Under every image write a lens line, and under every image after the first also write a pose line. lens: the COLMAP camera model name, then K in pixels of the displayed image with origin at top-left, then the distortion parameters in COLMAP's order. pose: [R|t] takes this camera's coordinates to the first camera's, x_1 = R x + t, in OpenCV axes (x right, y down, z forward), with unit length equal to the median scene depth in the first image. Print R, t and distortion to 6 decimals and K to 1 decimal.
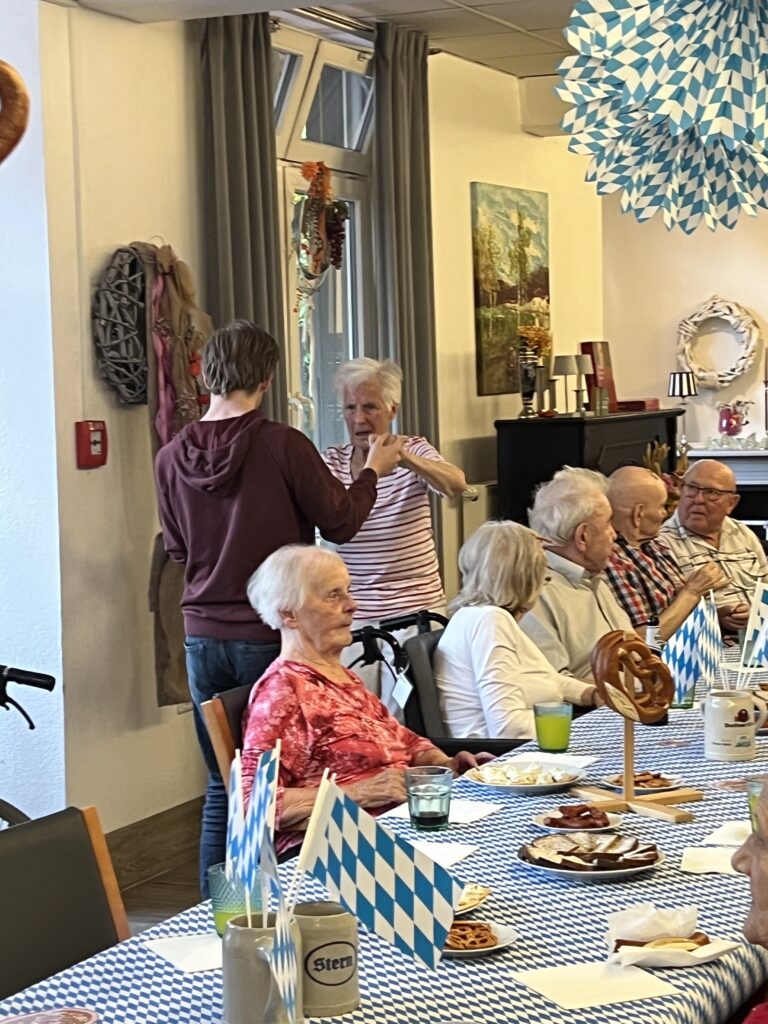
lens RADIAL K [[2141.4, 0, 383.5], [0, 2141.4, 511.6], [0, 0, 1]] dist [0.172353, 0.000000]
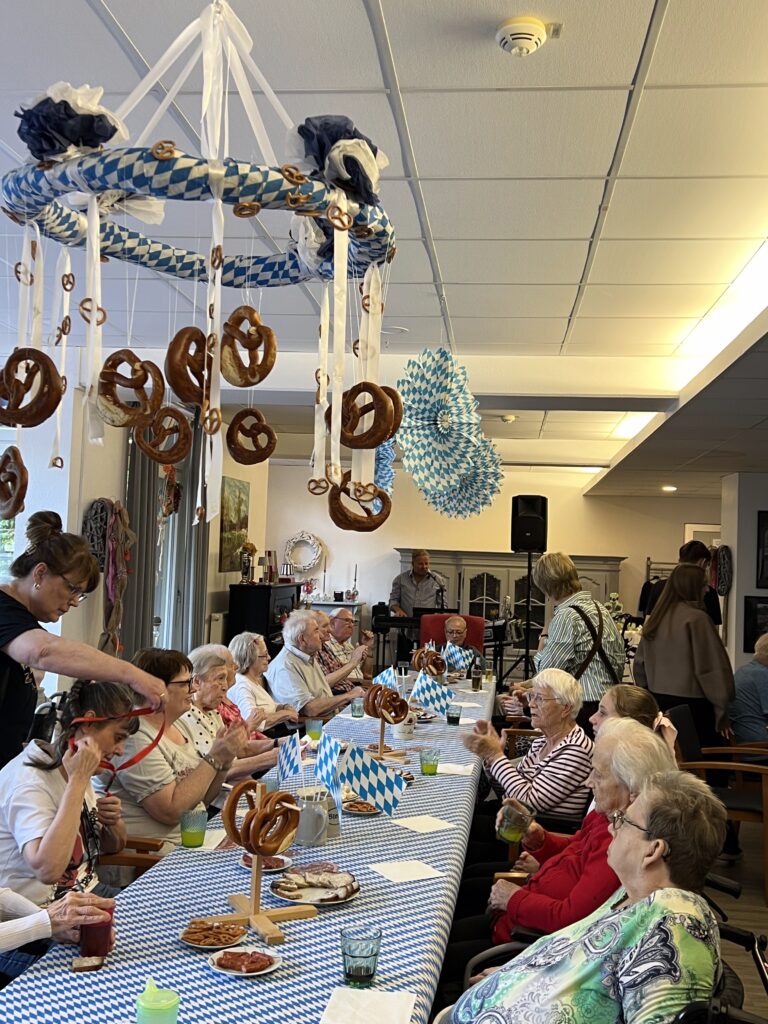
lens RADIAL K [[1031.3, 0, 385.9], [0, 1031.3, 513.2], [0, 0, 1]] dist [0.098611, 0.000000]
pose [[0.956036, 0.071587, 0.284377, -0.100605], [-0.040977, 0.992843, -0.112173, -0.002475], [-0.290372, 0.095588, 0.952128, -0.062195]]
